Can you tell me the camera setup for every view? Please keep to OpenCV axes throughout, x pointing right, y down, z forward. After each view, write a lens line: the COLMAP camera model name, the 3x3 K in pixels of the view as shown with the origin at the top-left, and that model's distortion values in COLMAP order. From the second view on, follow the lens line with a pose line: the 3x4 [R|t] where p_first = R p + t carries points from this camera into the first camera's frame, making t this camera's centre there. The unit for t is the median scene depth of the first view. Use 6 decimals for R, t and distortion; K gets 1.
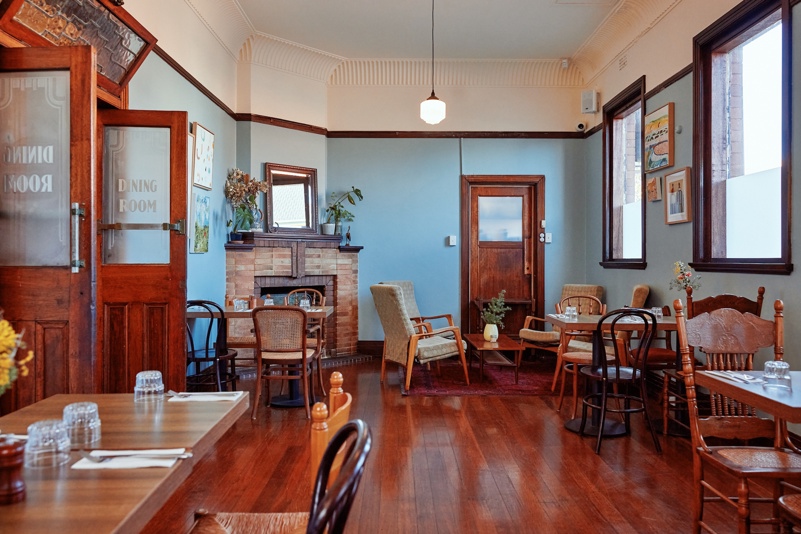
lens RADIAL K [[647.5, 0, 400.5], [0, 647.5, 267.0], [0, 0, 1]] dist [-0.004451, 0.003735]
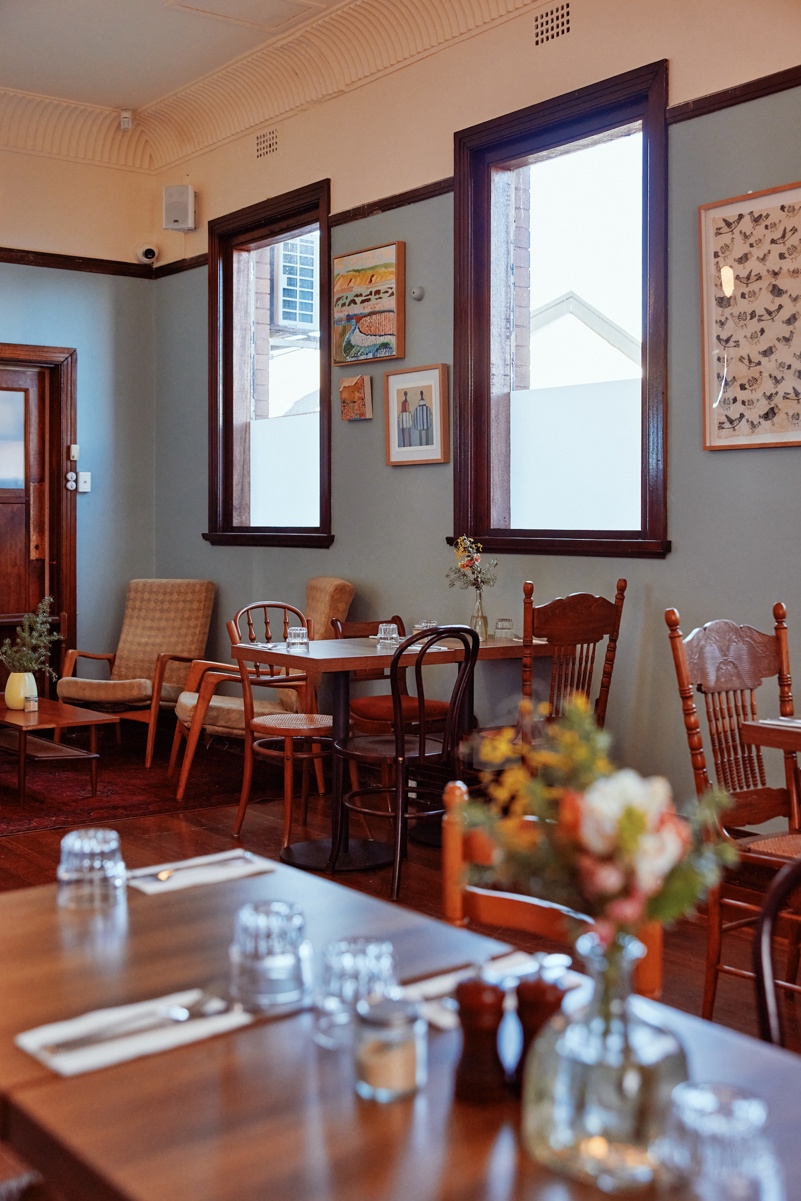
lens RADIAL K [[1416.5, 0, 400.4], [0, 1416.5, 531.0], [0, 0, 1]] dist [0.032243, 0.011483]
pose [[0.808618, -0.009305, 0.588260, -0.256254], [0.009488, 0.999951, 0.002775, -0.012953], [-0.588257, 0.003338, 0.808667, 0.034222]]
